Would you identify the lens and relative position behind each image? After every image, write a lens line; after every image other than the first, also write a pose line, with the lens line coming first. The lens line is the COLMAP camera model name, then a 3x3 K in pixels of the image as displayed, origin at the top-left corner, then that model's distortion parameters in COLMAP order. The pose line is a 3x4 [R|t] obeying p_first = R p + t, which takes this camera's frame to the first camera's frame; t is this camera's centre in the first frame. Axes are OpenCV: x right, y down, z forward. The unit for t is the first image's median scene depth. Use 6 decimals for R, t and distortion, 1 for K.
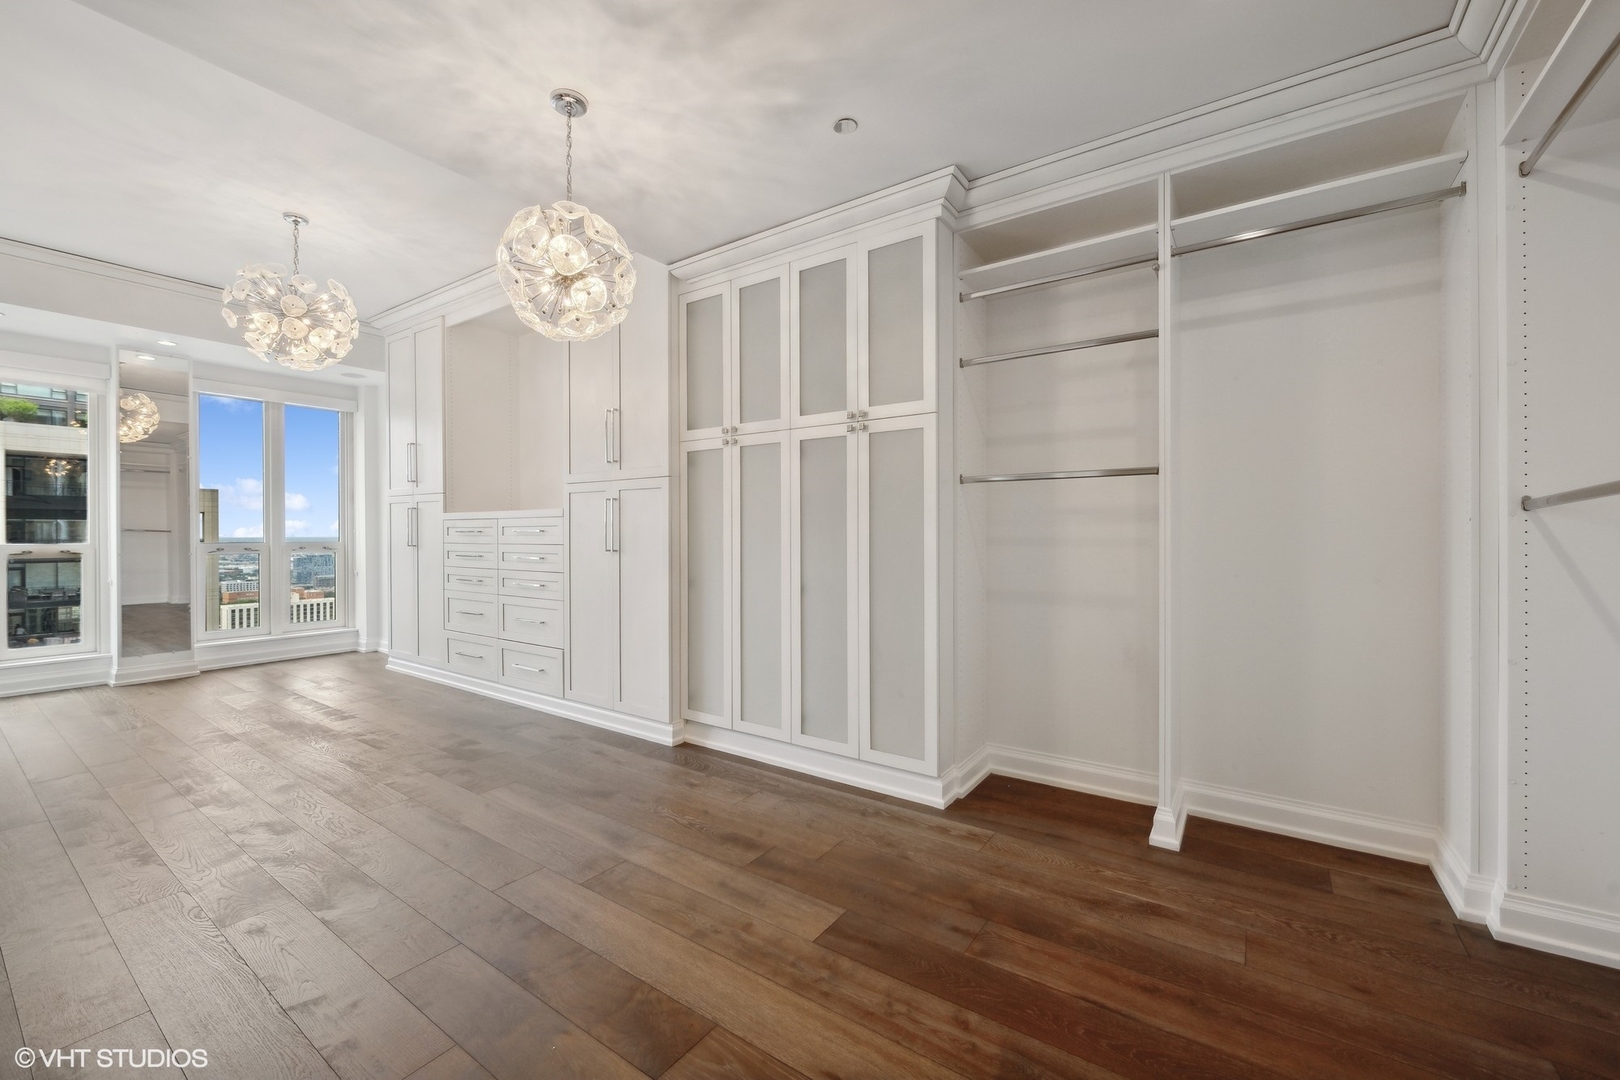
lens RADIAL K [[639.8, 0, 825.7], [0, 639.8, 540.8], [0, 0, 1]] dist [-0.006342, 0.001135]
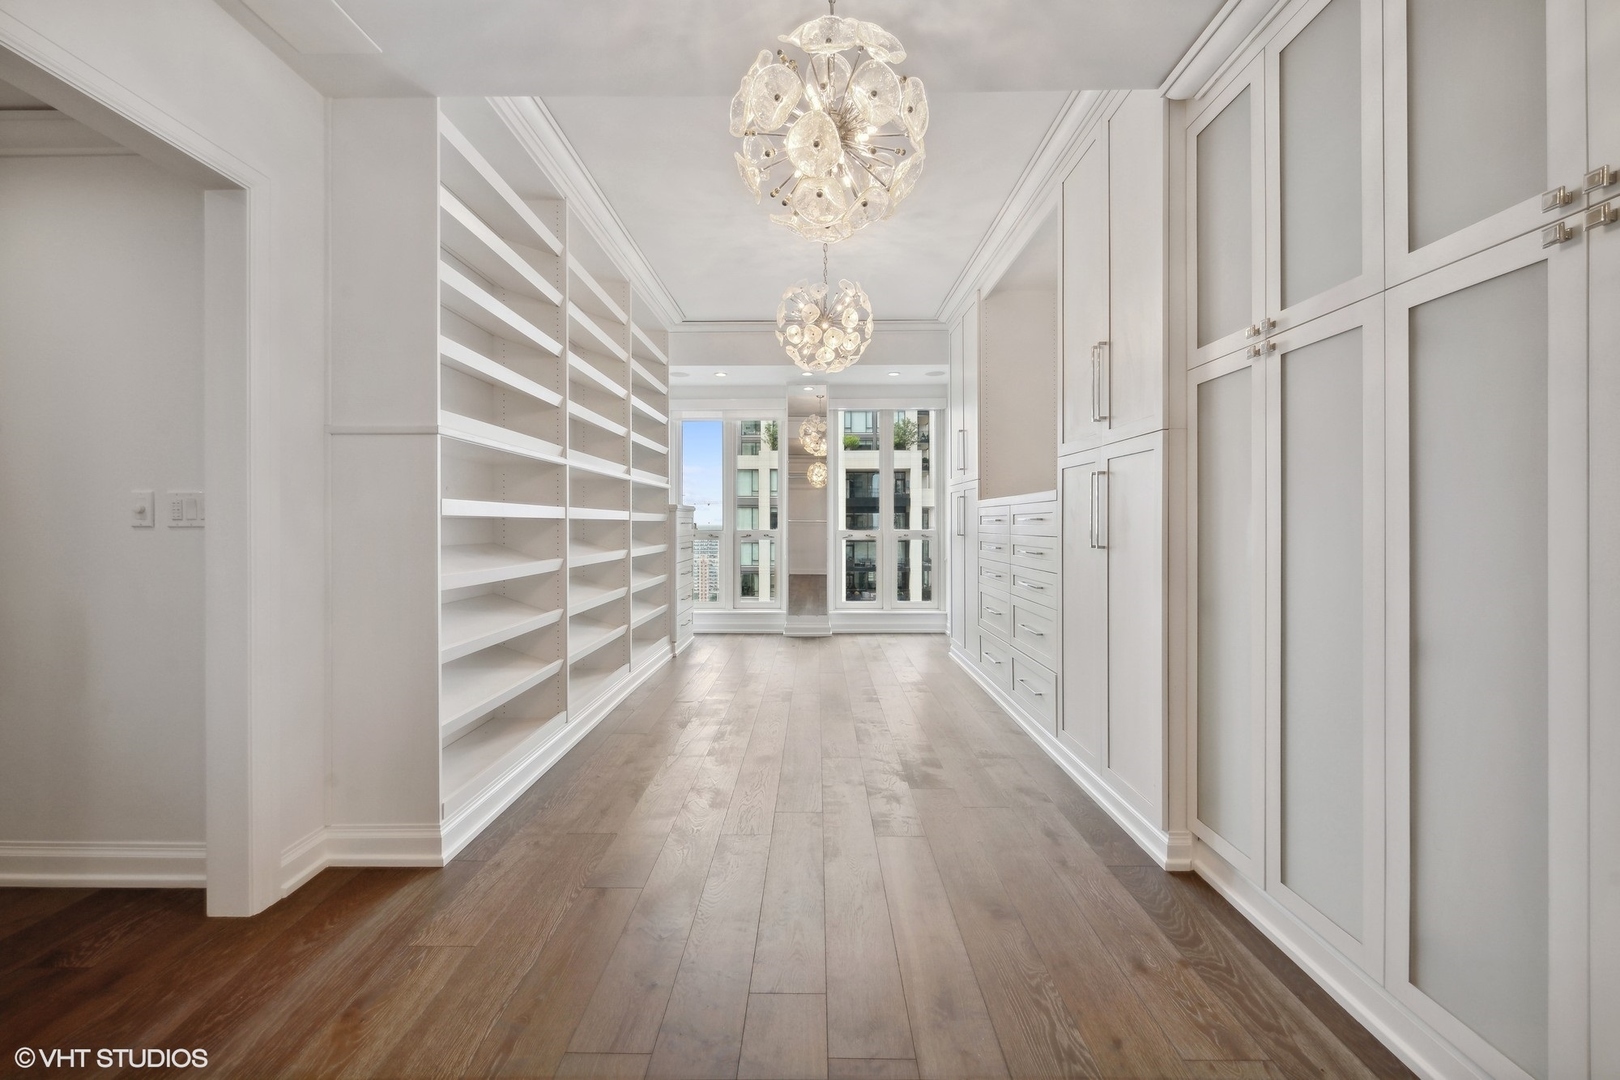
lens RADIAL K [[660.5, 0, 809.6], [0, 660.5, 523.6], [0, 0, 1]] dist [-0.000155, -0.002071]
pose [[0.547050, 0.001885, -0.837098, 0.102891], [-0.011053, 0.999927, -0.004972, -0.002953], [0.837027, 0.011973, 0.547031, 0.373993]]
